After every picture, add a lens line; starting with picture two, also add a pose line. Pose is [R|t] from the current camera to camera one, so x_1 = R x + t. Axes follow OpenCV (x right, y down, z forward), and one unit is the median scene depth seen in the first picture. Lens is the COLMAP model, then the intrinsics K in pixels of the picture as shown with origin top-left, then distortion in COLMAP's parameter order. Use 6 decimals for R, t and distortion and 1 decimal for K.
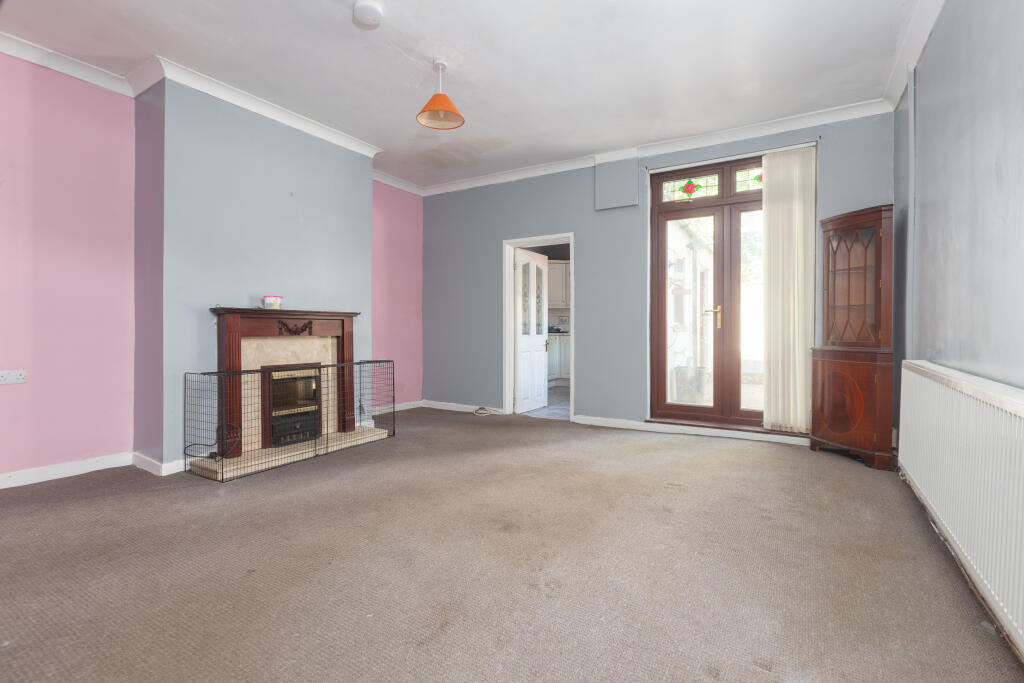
lens RADIAL K [[466.9, 0, 504.9], [0, 466.9, 334.8], [0, 0, 1]] dist [-0.004286, -0.000191]
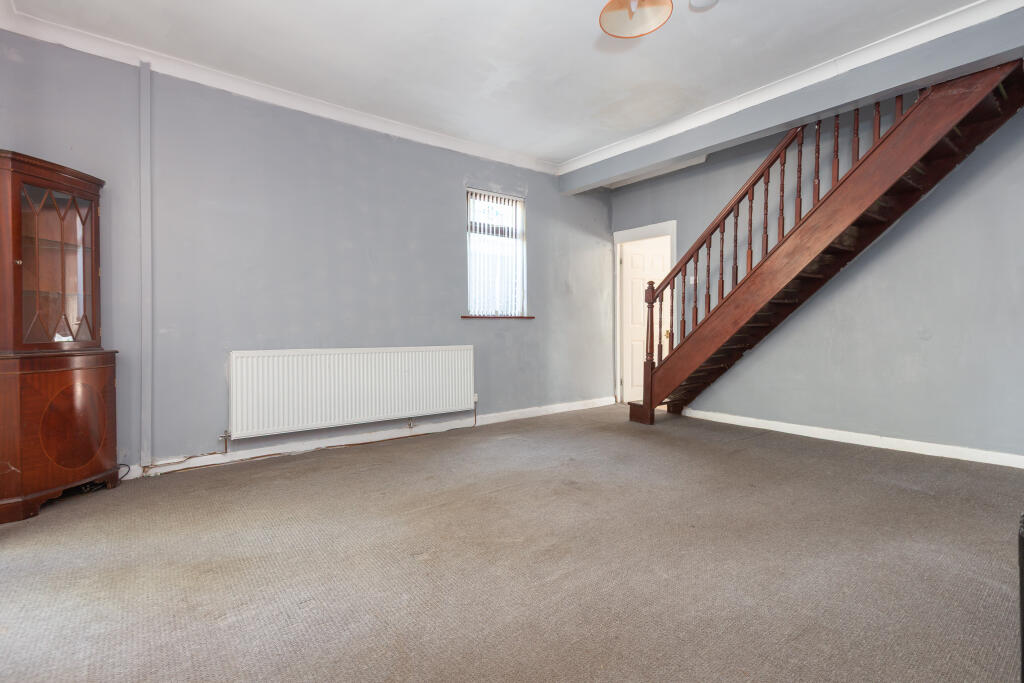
lens RADIAL K [[466.9, 0, 504.9], [0, 466.9, 334.8], [0, 0, 1]] dist [-0.004286, -0.000191]
pose [[-0.945163, 0.000071, 0.326600, -0.210169], [0.005964, 0.999837, 0.017042, -0.010242], [-0.326545, 0.018055, -0.945009, 1.978523]]
